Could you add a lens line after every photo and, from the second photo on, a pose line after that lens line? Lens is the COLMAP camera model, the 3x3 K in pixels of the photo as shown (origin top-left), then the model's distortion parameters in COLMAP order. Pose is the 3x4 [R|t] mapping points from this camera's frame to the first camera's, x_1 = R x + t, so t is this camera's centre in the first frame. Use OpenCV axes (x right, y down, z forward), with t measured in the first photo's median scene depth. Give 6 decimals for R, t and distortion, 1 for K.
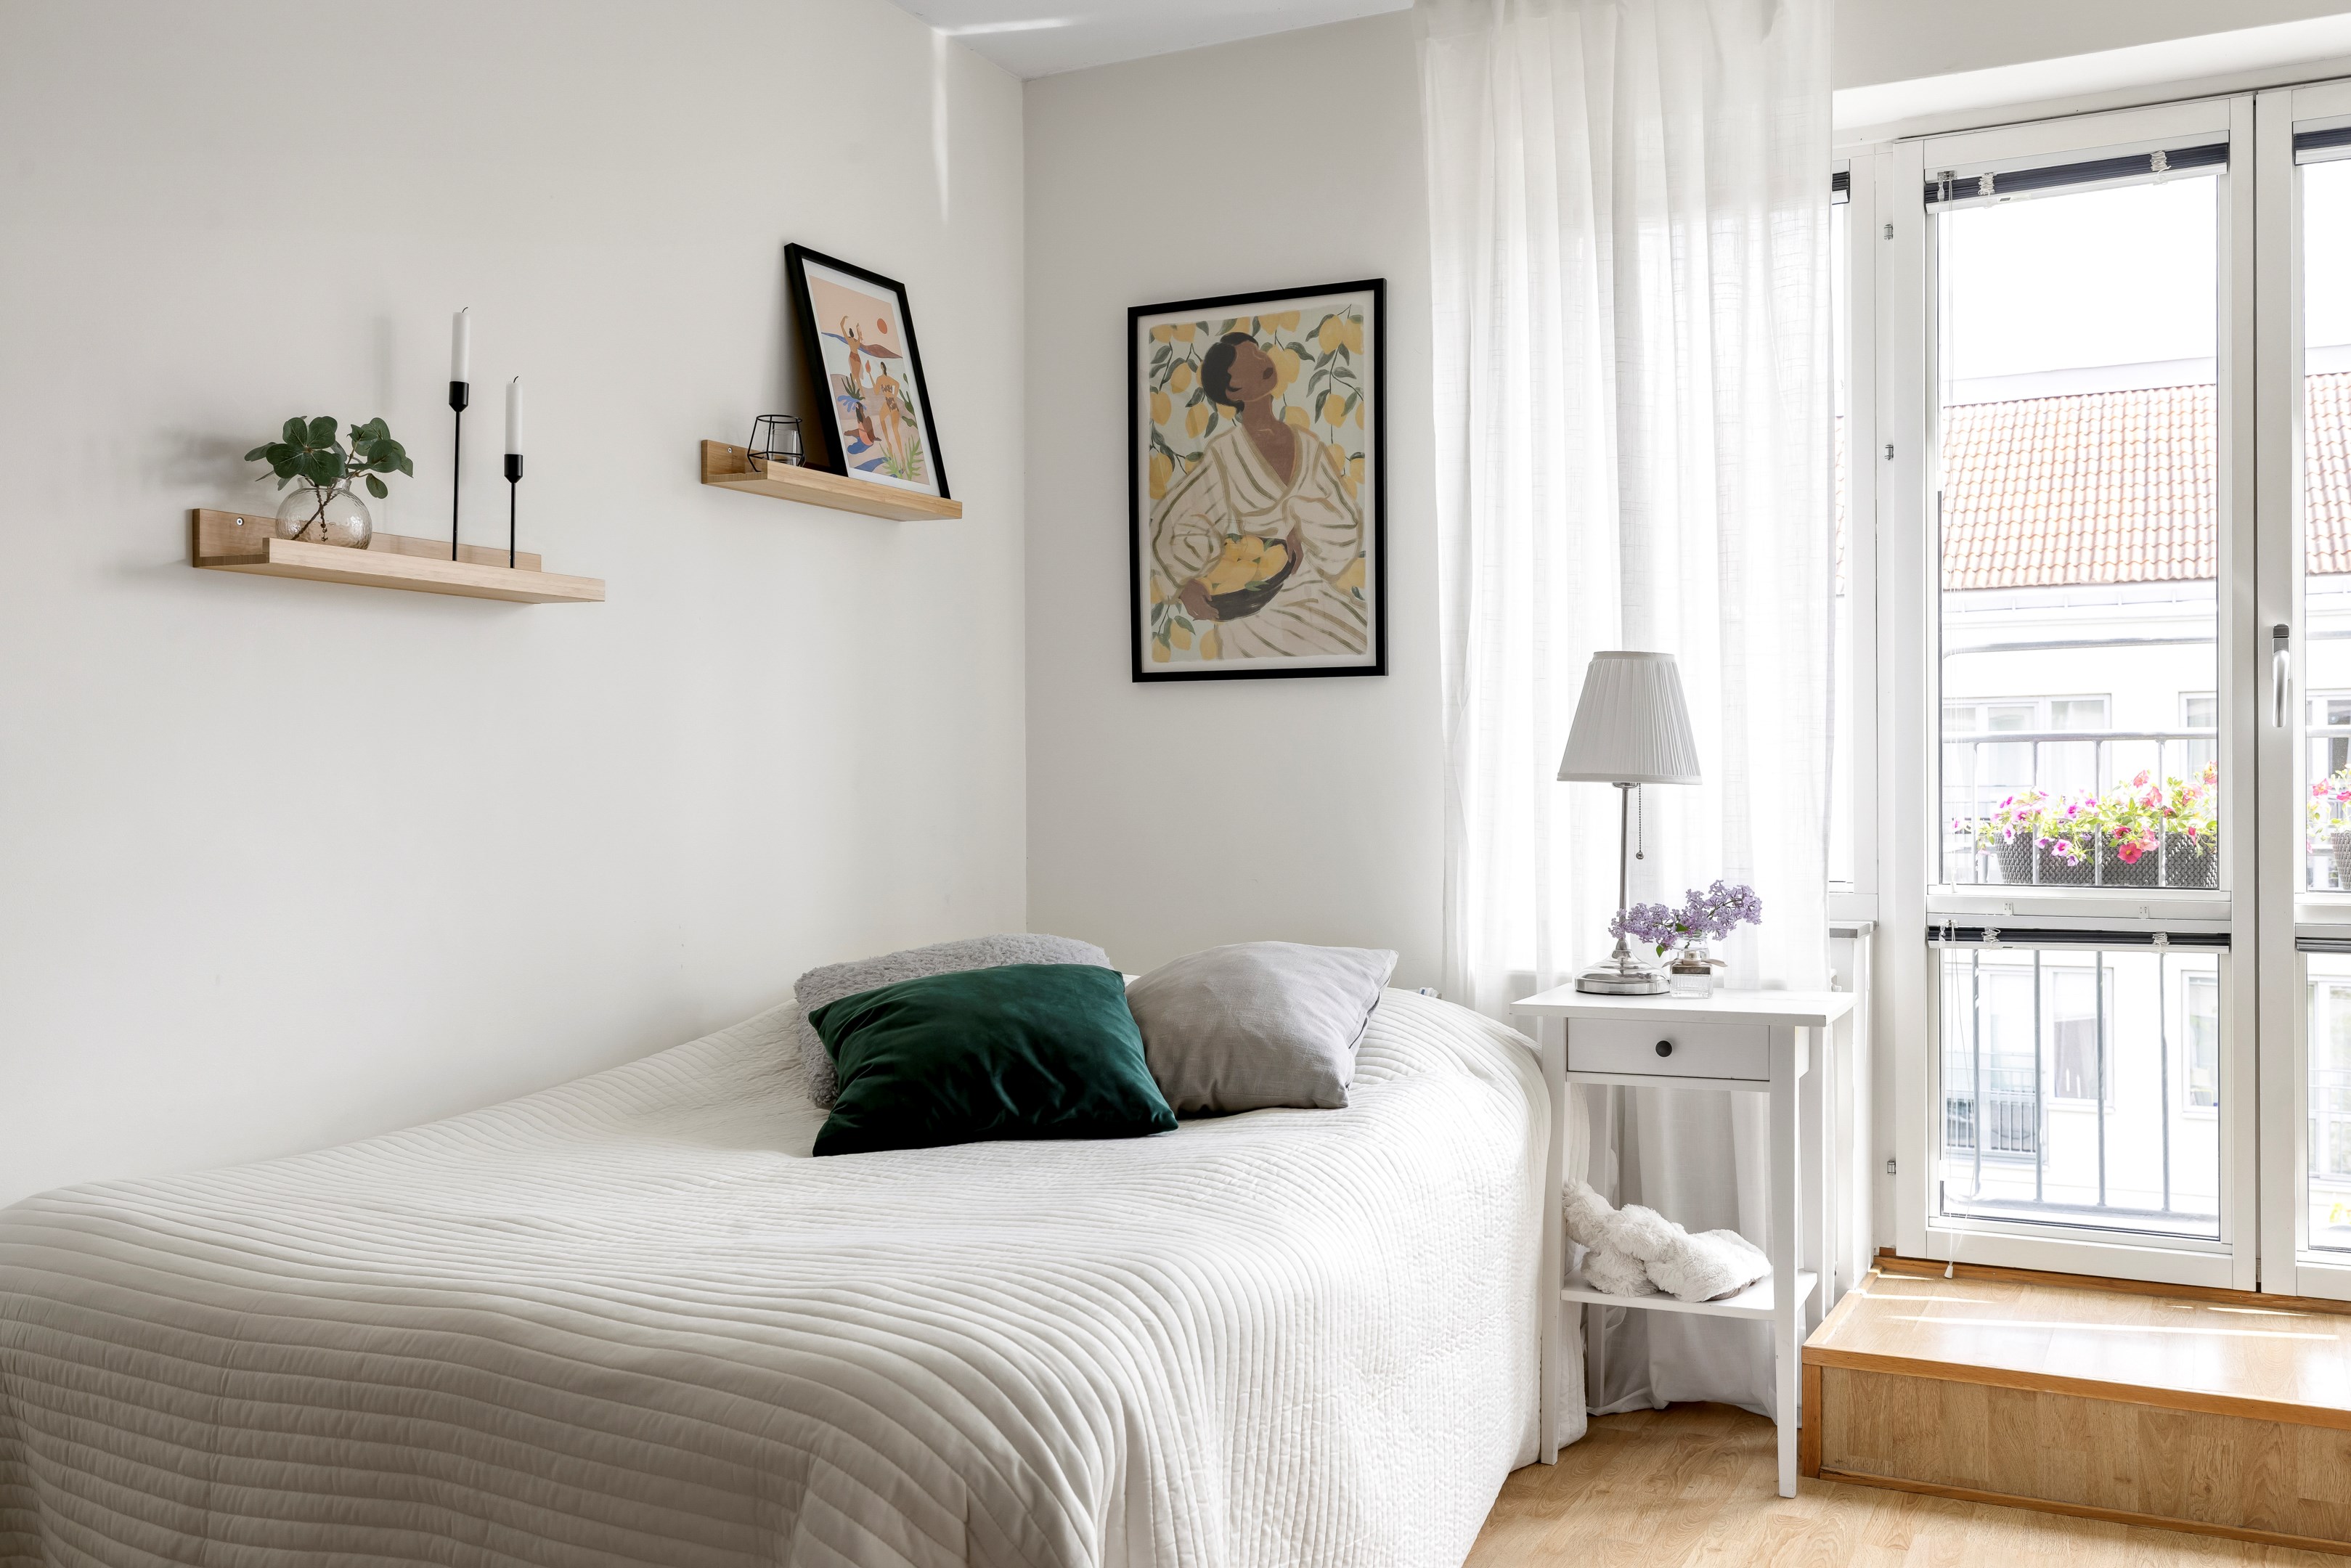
lens RADIAL K [[2053.1, 0, 1175.5], [0, 2053.1, 784.0], [0, 0, 1]] dist [0.003102, -0.007998]
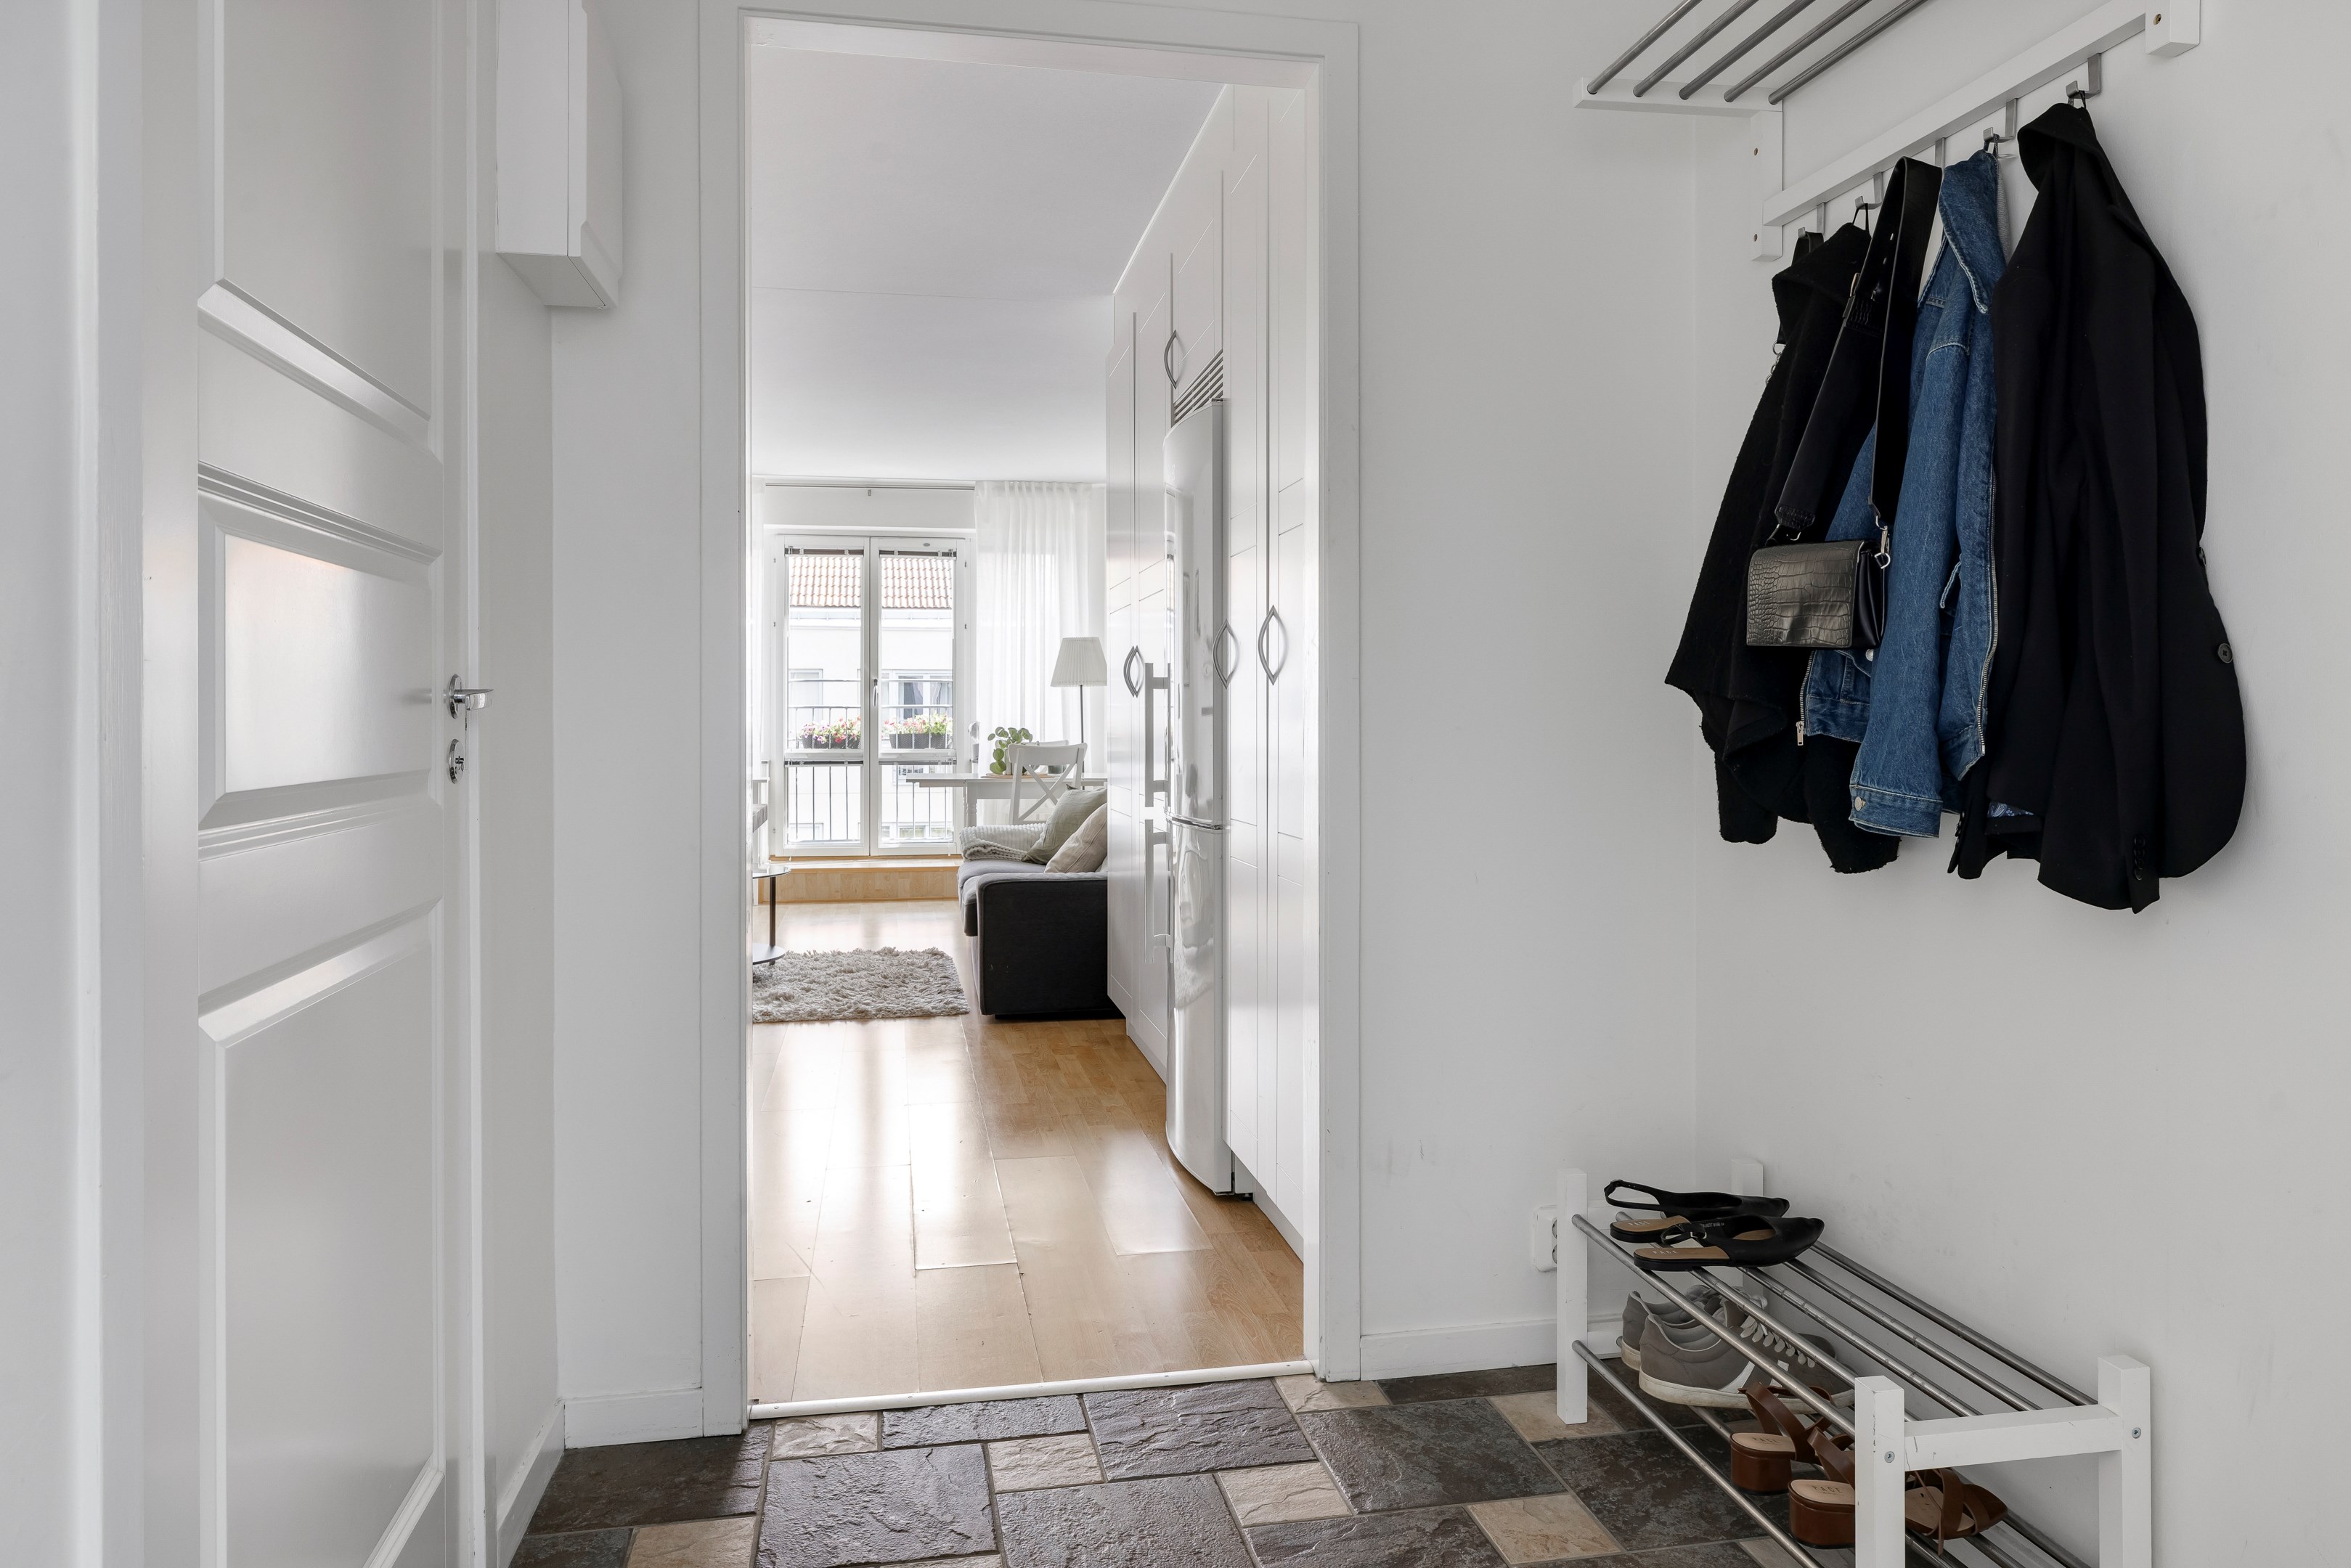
lens RADIAL K [[1616.7, 0, 1180.5], [0, 1616.7, 731.3], [0, 0, 1]] dist [-0.003392, -0.002335]
pose [[0.794899, 0.001349, 0.606740, -0.814751], [-0.005921, 0.999967, 0.005533, -0.000430], [-0.606712, -0.007991, 0.794881, -1.693614]]
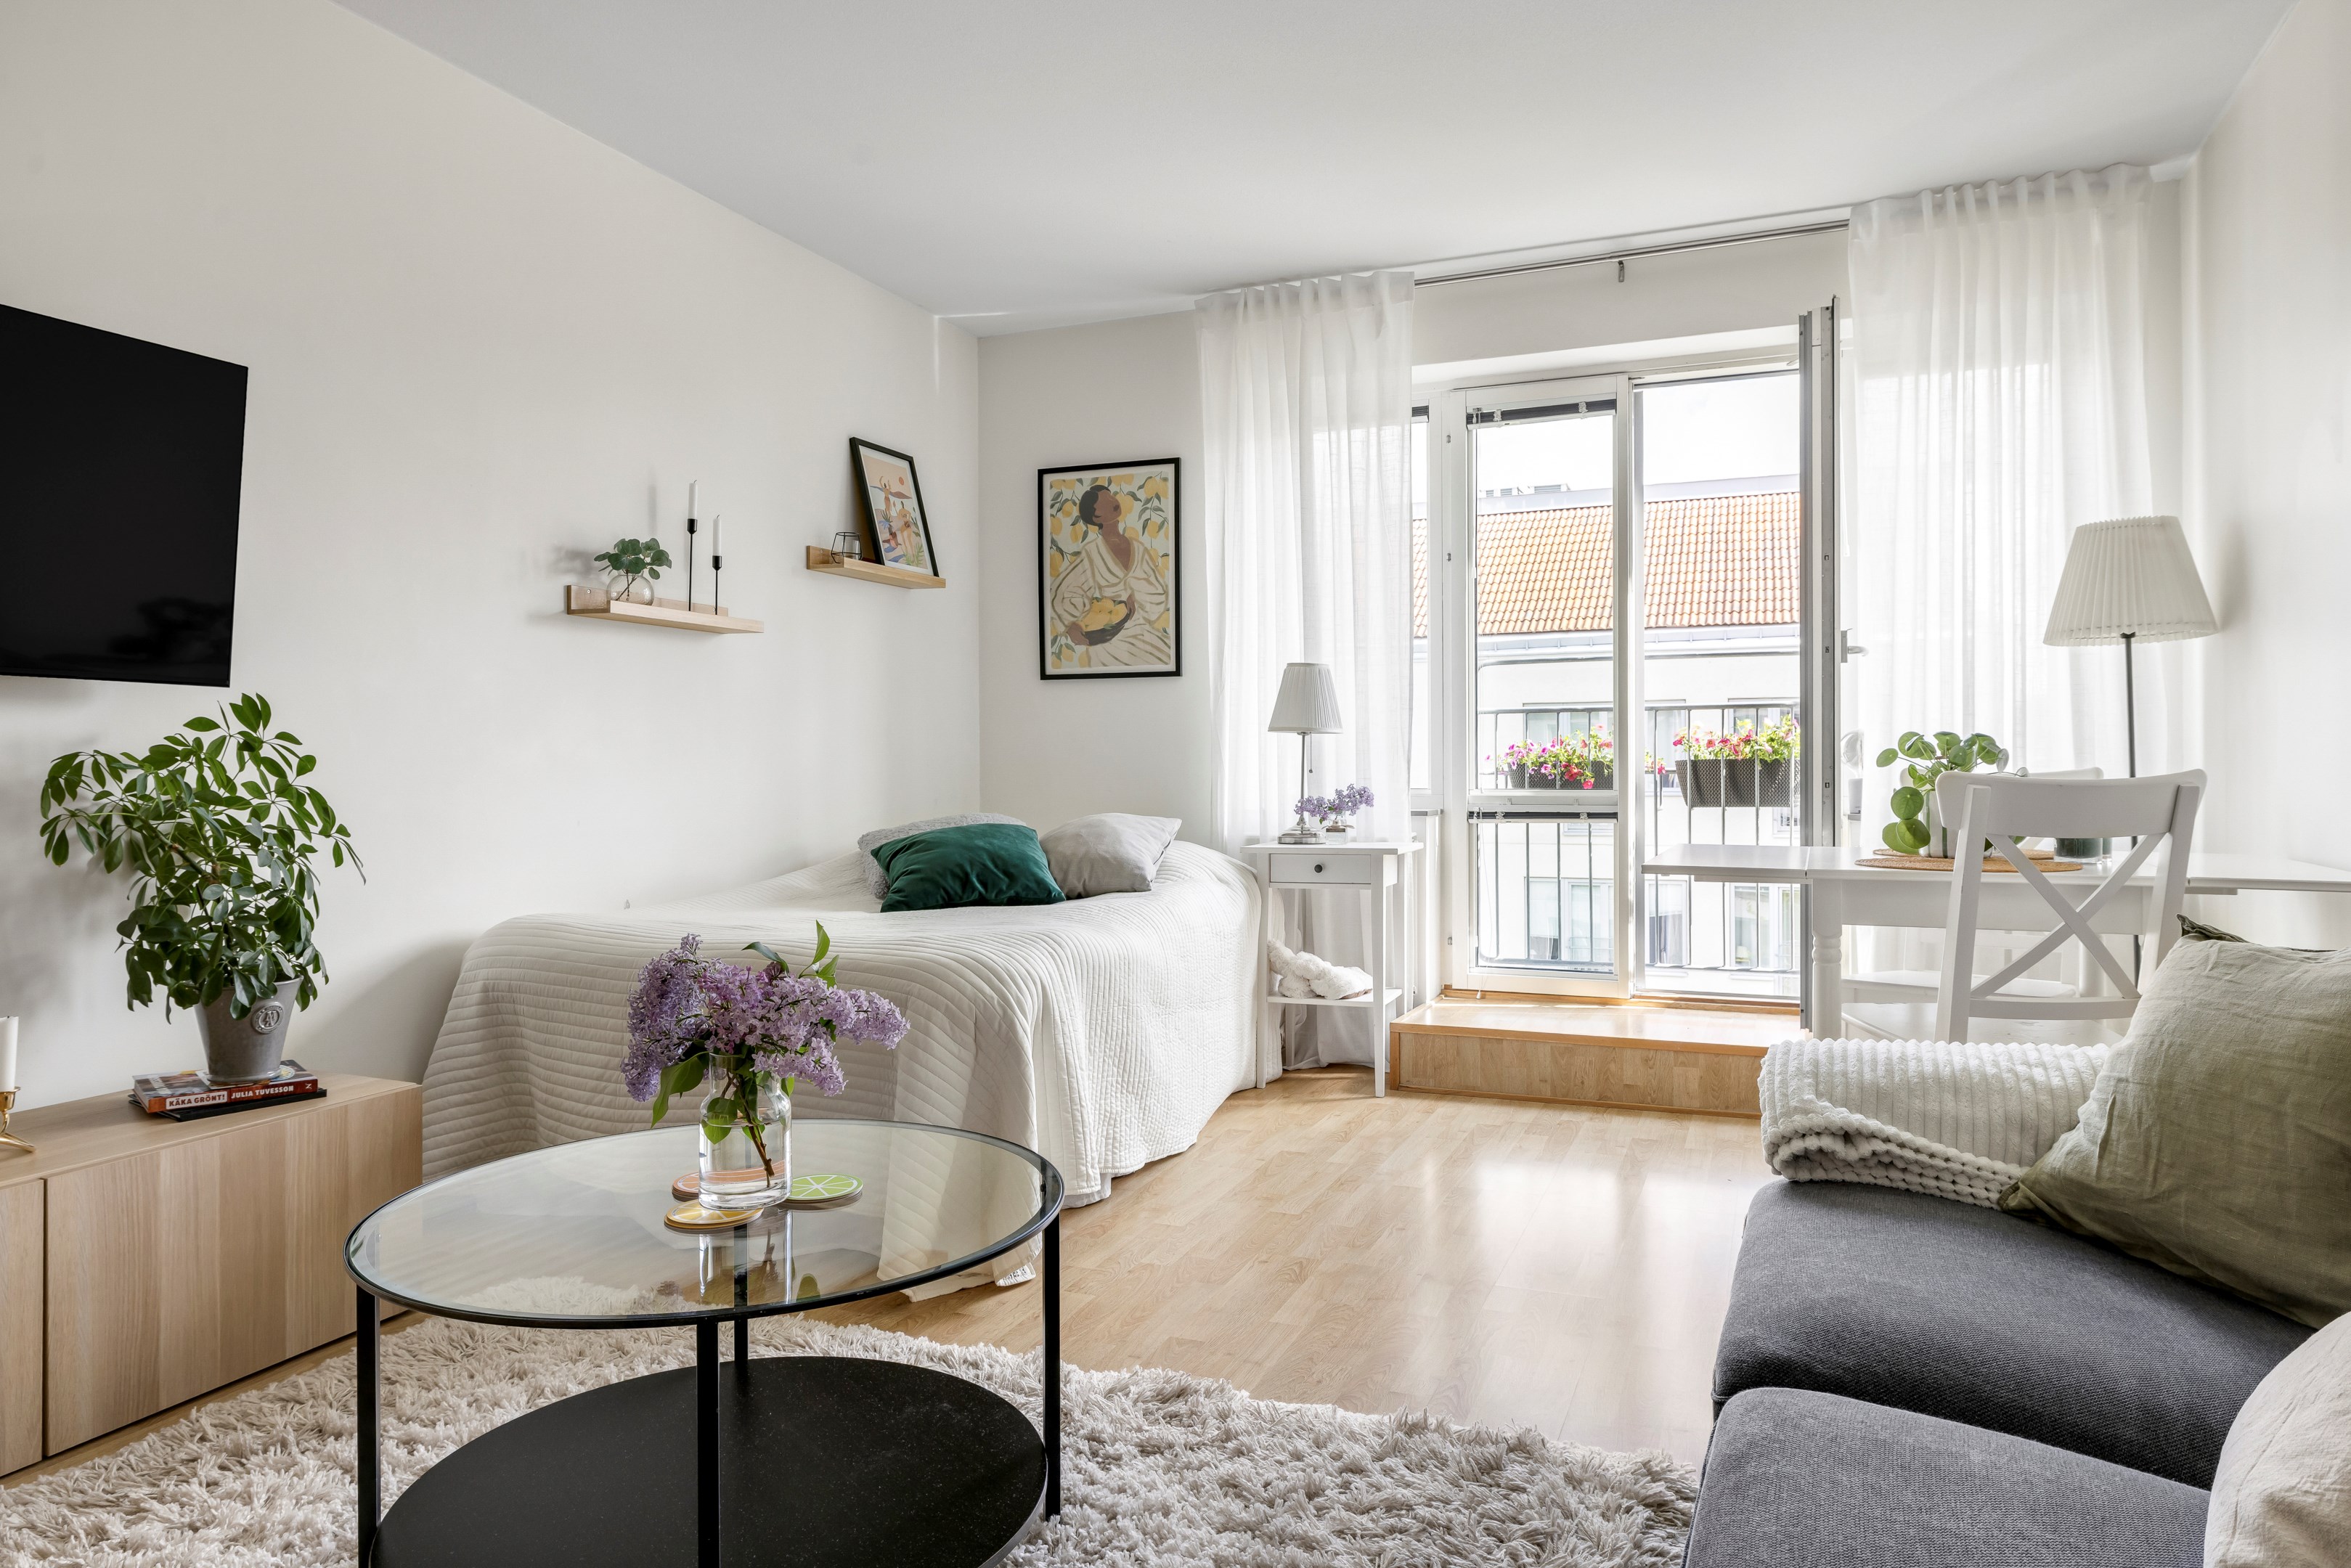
lens RADIAL K [[1479.3, 0, 1180.9], [0, 1479.3, 772.1], [0, 0, 1]] dist [-0.007261, -0.000443]
pose [[0.997023, -0.000538, 0.077099, 0.001870], [0.000242, 0.999993, 0.003856, 0.030093], [-0.077101, -0.003826, 0.997016, -0.341966]]
